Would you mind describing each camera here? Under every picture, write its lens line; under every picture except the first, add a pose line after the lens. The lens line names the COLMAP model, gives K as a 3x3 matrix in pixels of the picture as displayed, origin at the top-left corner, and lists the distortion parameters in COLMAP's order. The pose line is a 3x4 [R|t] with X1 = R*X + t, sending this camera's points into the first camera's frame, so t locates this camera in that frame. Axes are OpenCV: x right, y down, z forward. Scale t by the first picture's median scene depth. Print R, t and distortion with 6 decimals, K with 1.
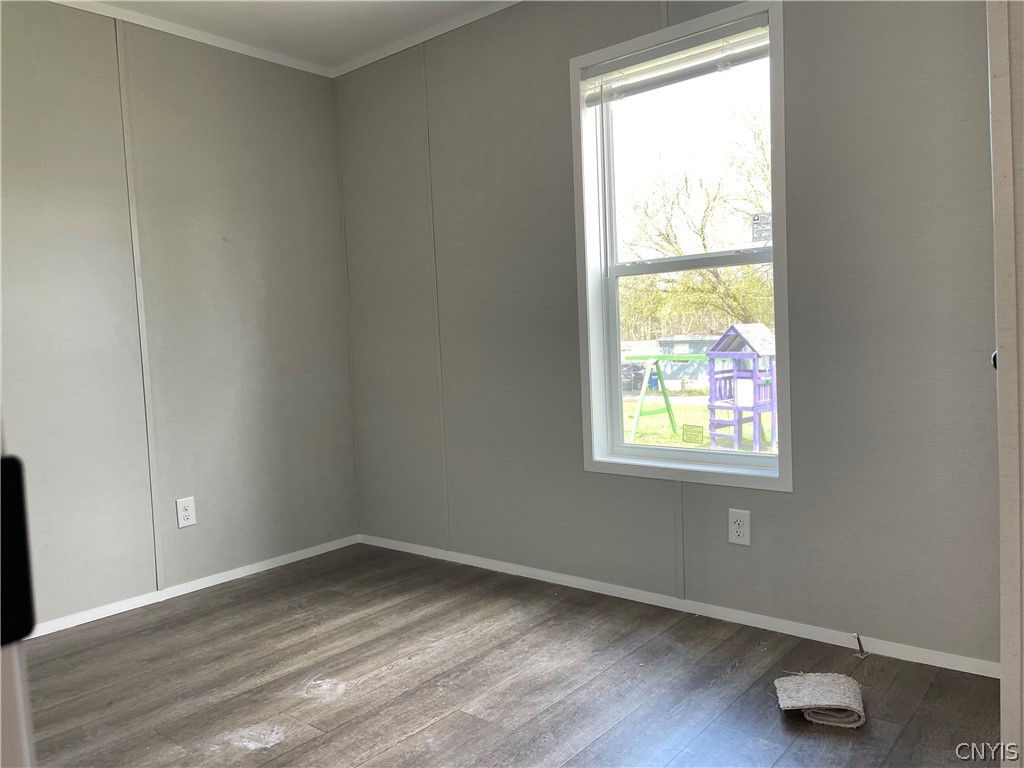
lens RADIAL K [[778.7, 0, 503.3], [0, 778.7, 359.4], [0, 0, 1]] dist [0.045834, -0.039902]
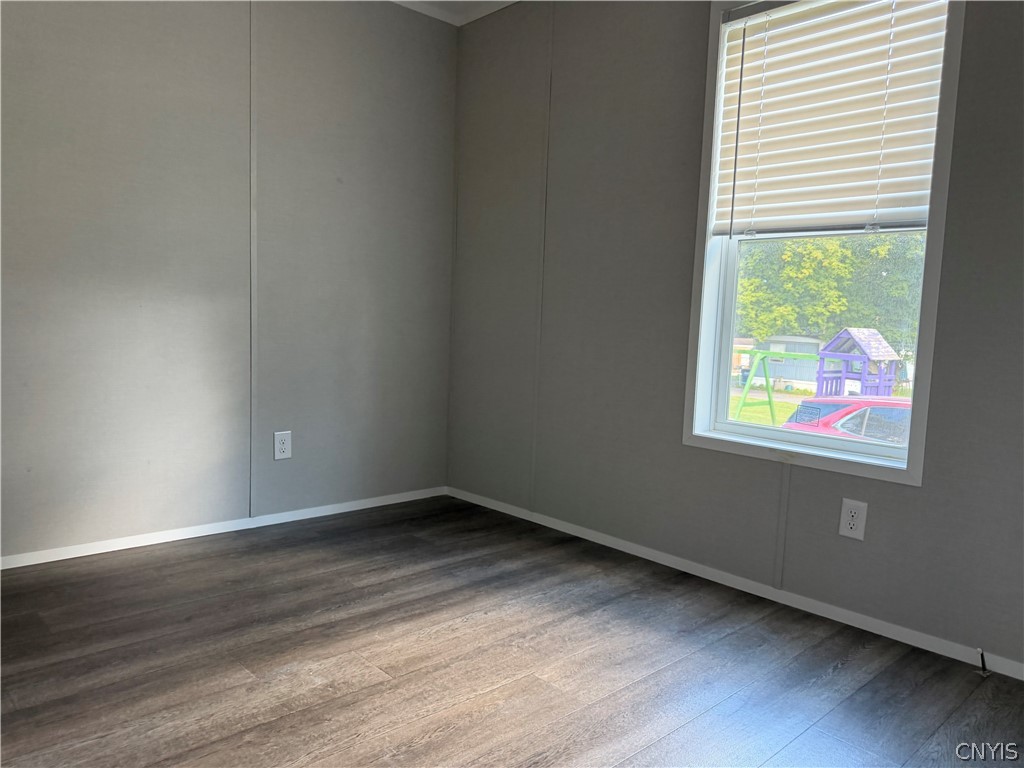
lens RADIAL K [[713.6, 0, 516.3], [0, 713.6, 380.8], [0, 0, 1]] dist [0.030227, -0.038573]
pose [[0.990469, 0.093421, -0.101209, -0.019171], [-0.088745, 0.994810, 0.049768, 0.048444], [0.105333, -0.040312, 0.993620, 0.137548]]
